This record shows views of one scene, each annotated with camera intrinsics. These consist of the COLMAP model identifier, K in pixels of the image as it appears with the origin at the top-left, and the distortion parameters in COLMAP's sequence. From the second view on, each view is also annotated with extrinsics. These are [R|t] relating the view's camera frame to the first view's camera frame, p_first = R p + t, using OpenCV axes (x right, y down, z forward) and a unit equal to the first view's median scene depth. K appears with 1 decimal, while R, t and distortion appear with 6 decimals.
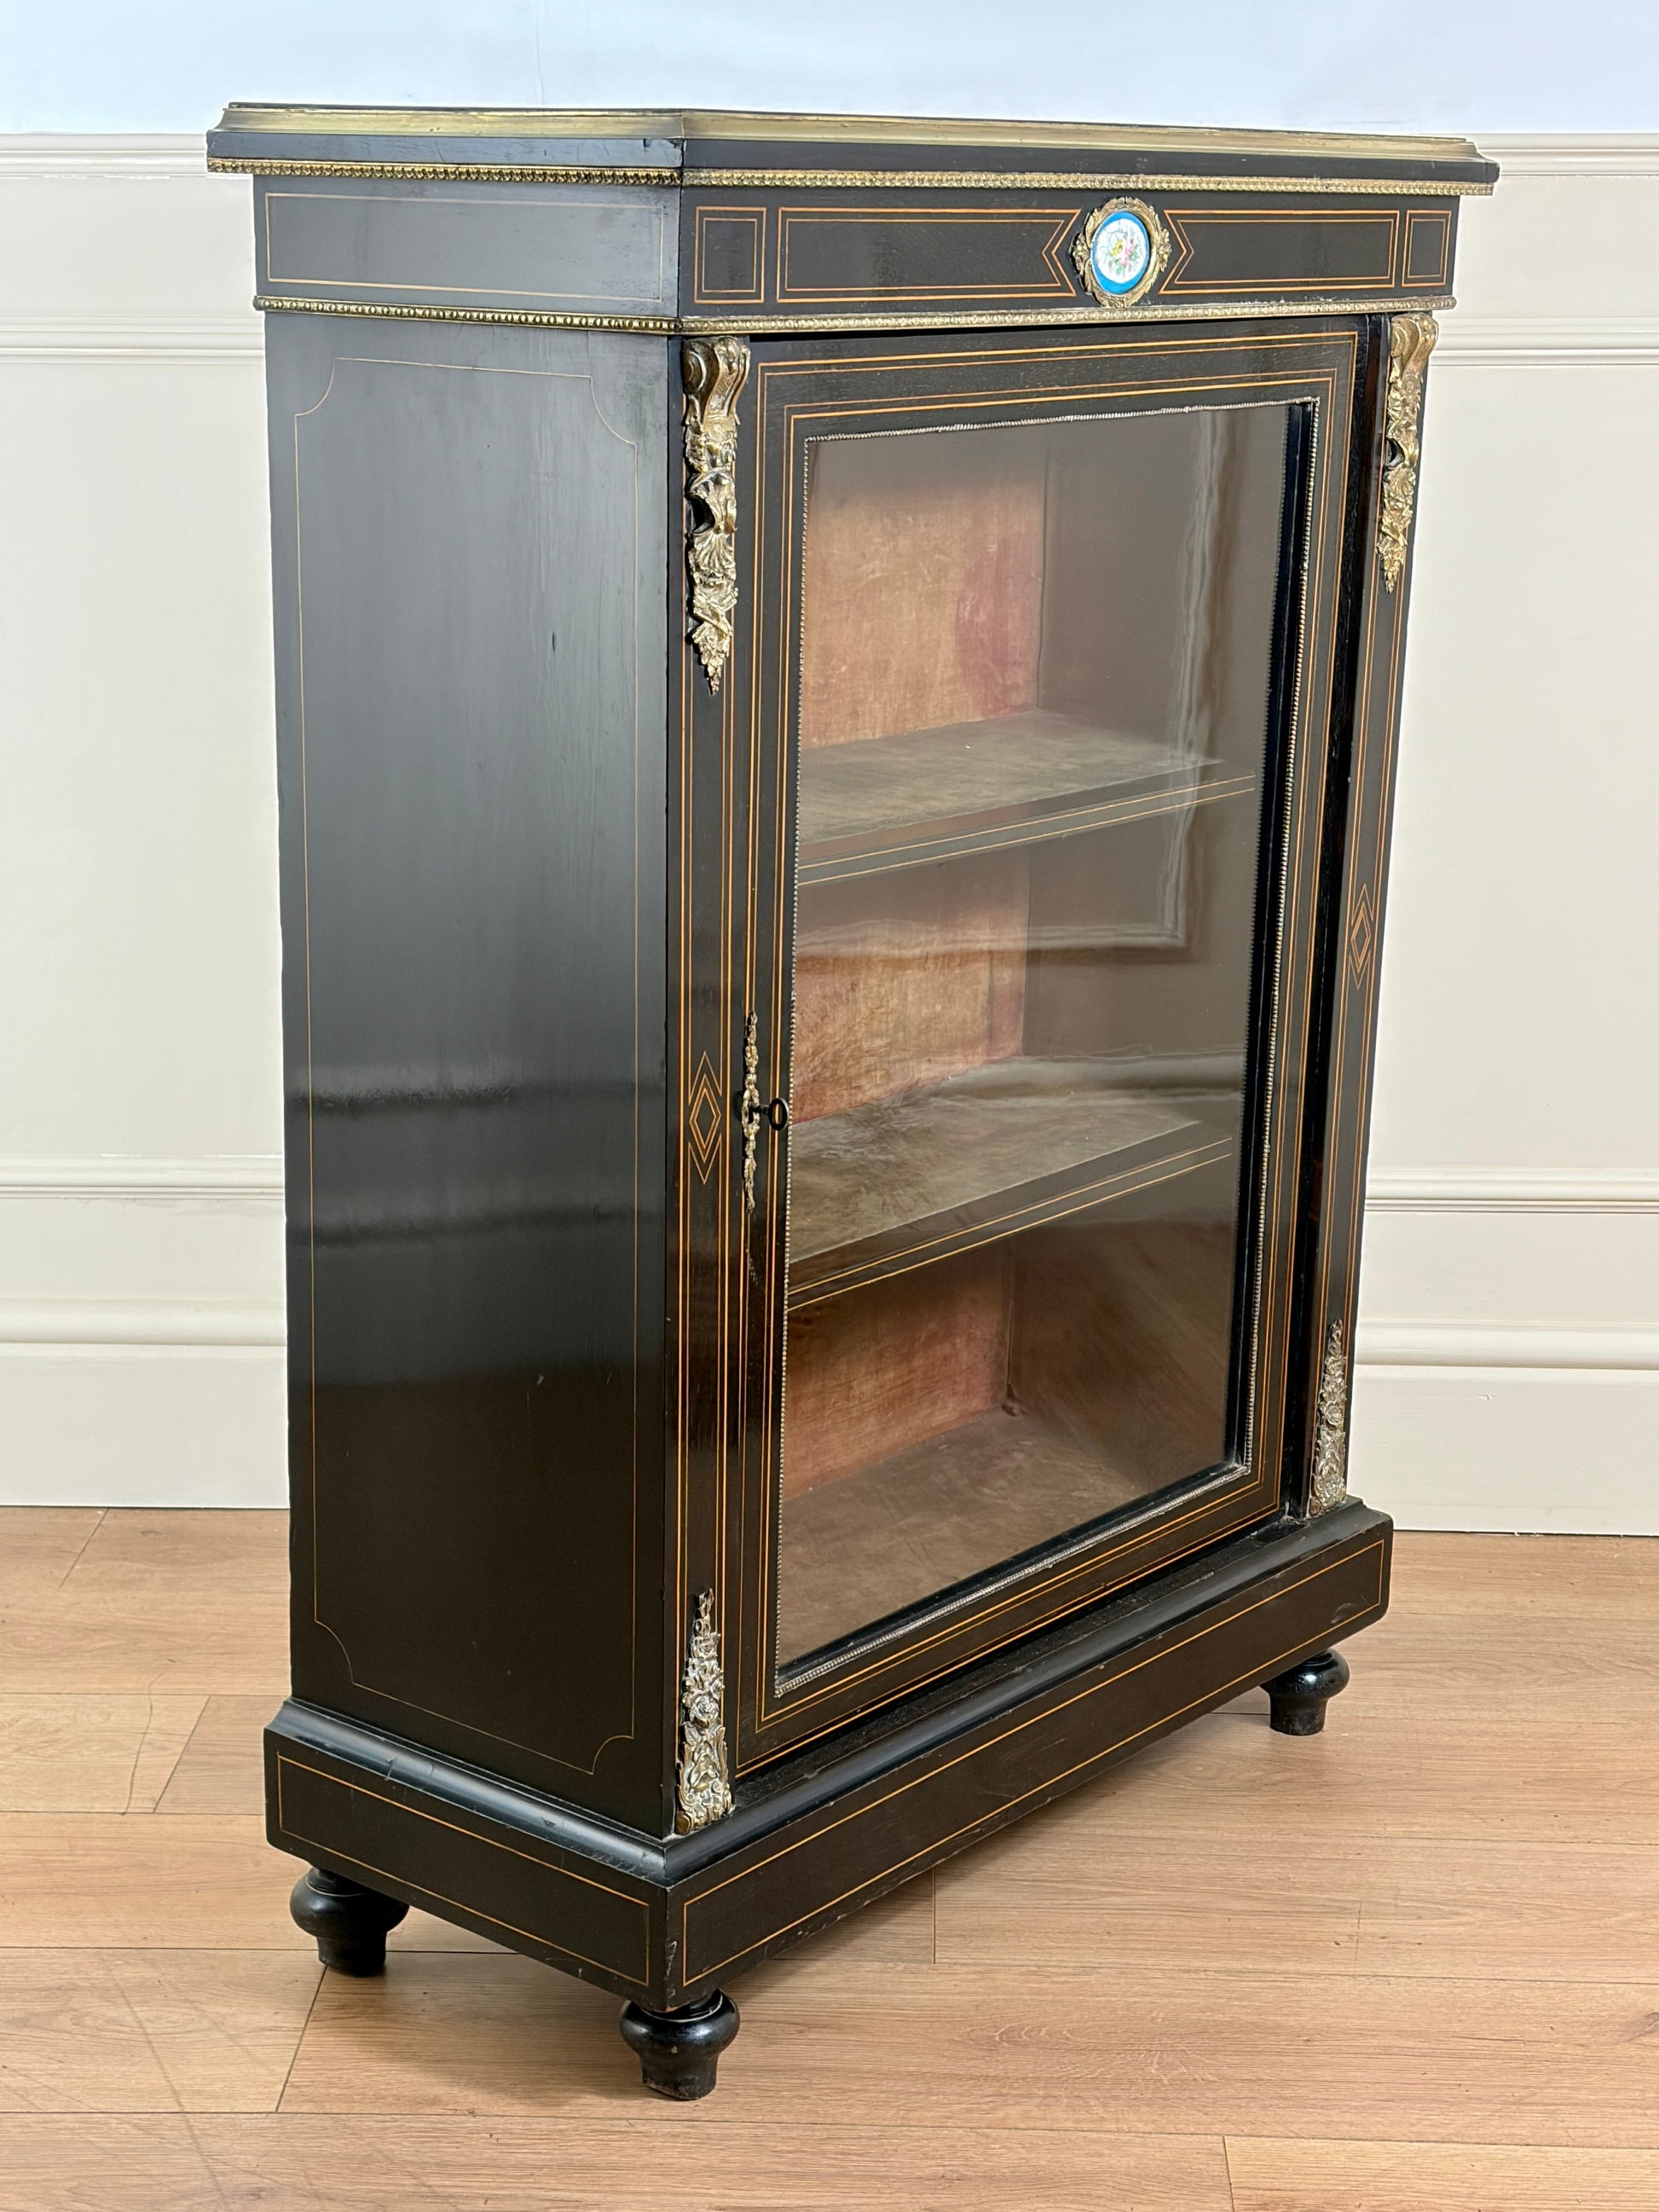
lens RADIAL K [[3629.4, 0, 811.6], [0, 3629.4, 1104.8], [0, 0, 1]] dist [0.278334, -1.161451]
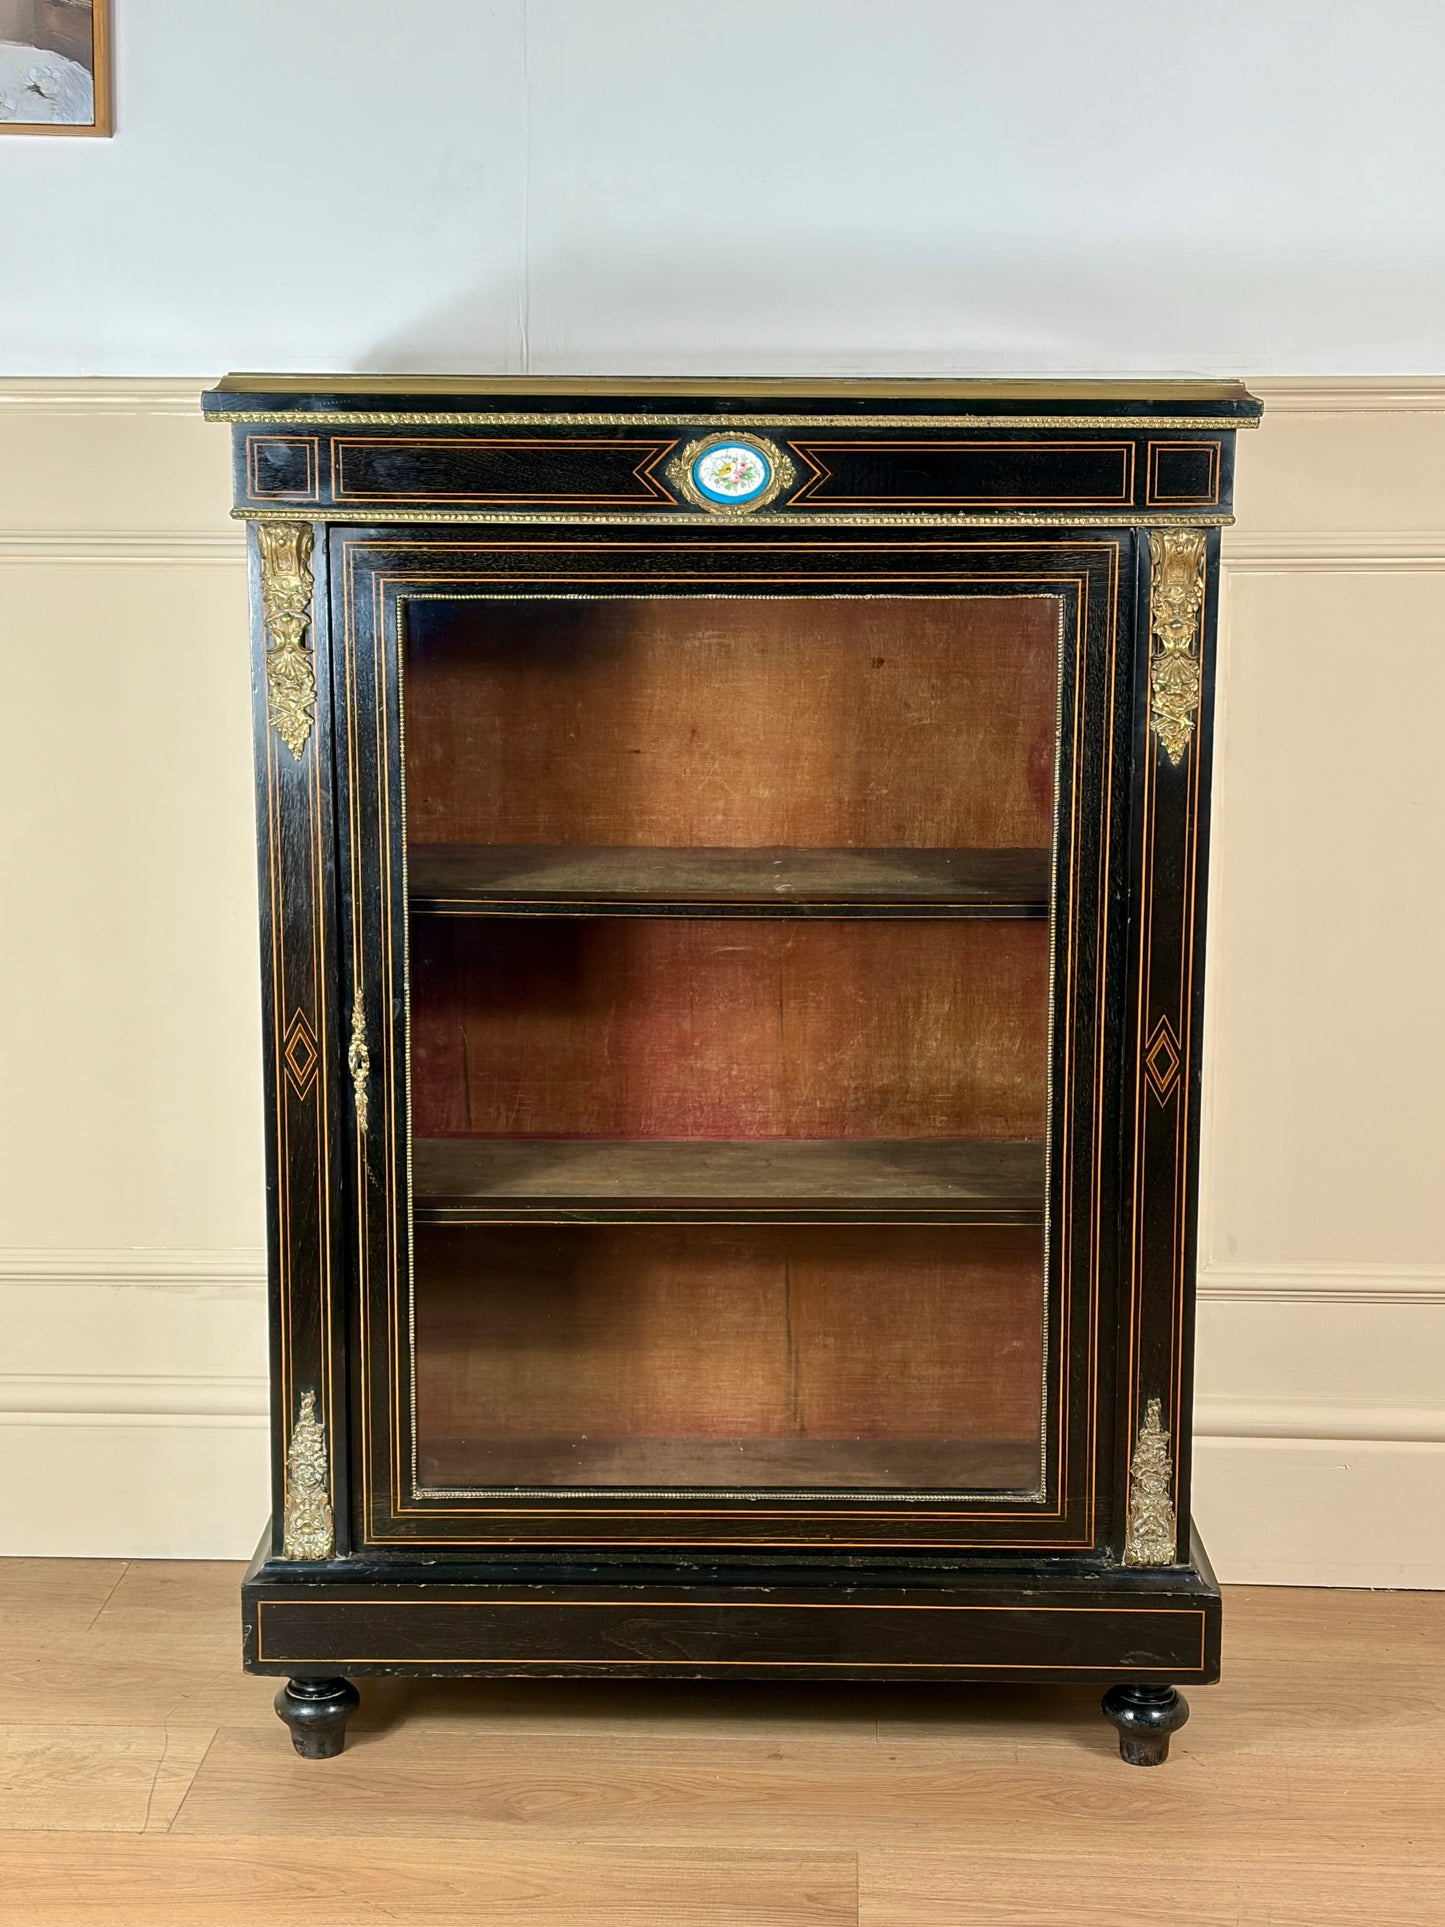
lens RADIAL K [[3161.6, 0, 706.9], [0, 3161.6, 962.4], [0, 0, 1]] dist [0.278334, -1.161451]
pose [[0.620903, 0.123938, -0.774028, 0.967064], [-0.186833, 0.982364, 0.007425, -0.066319], [0.761297, 0.140003, 0.633108, 0.295311]]
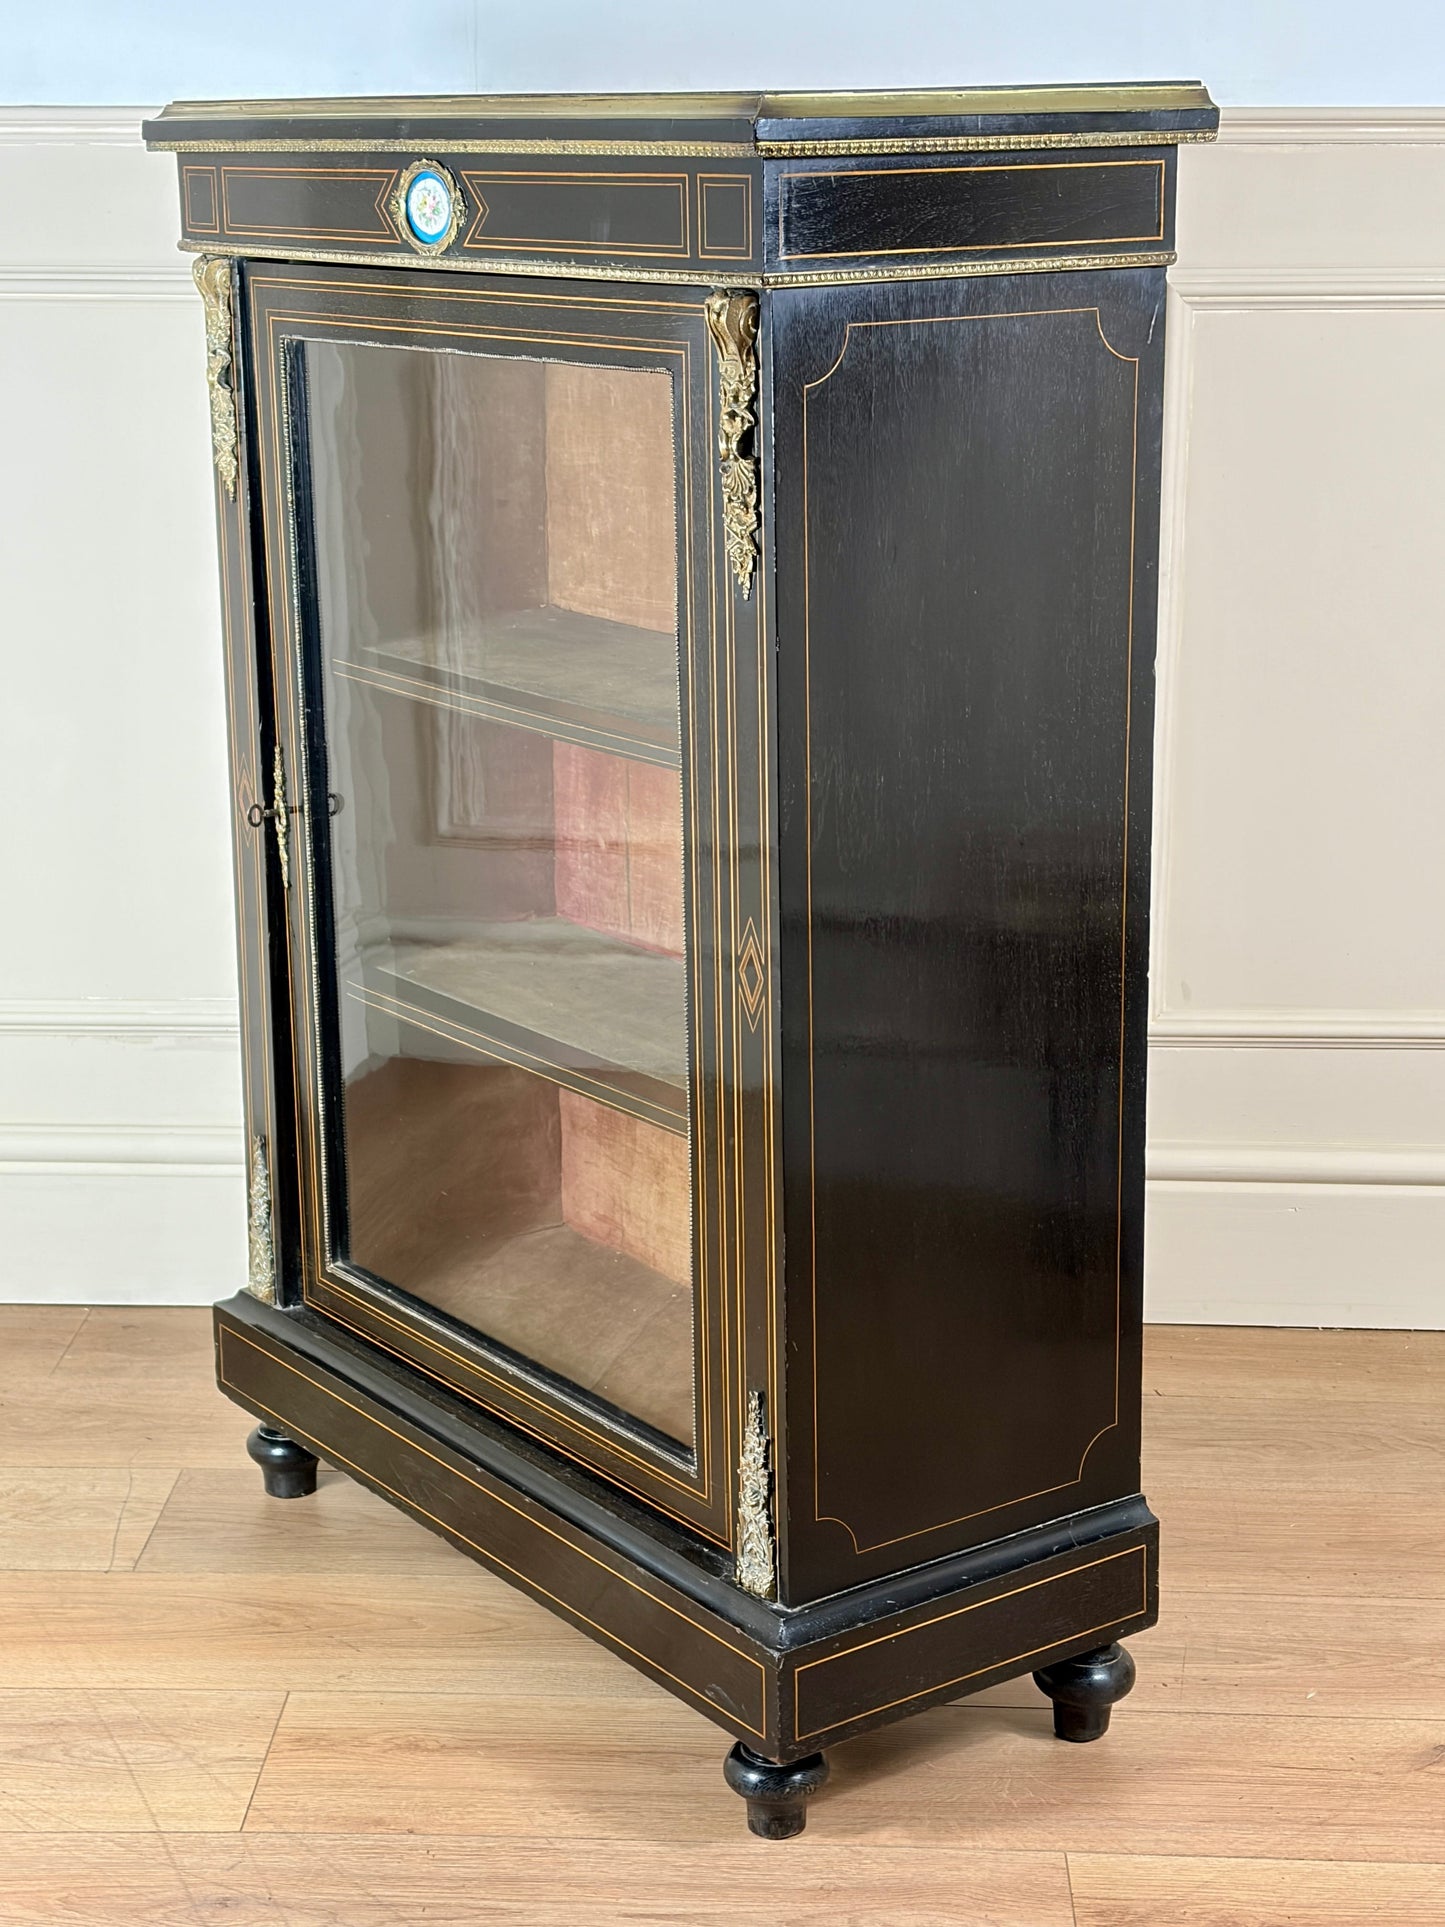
lens RADIAL K [[3161.6, 0, 706.9], [0, 3161.6, 962.4], [0, 0, 1]] dist [0.278334, -1.161451]
pose [[-0.267631, 0.222668, -0.937439, 1.031212], [-0.237053, 0.927809, 0.288057, -0.317297], [0.933906, 0.299316, -0.195526, 1.328152]]
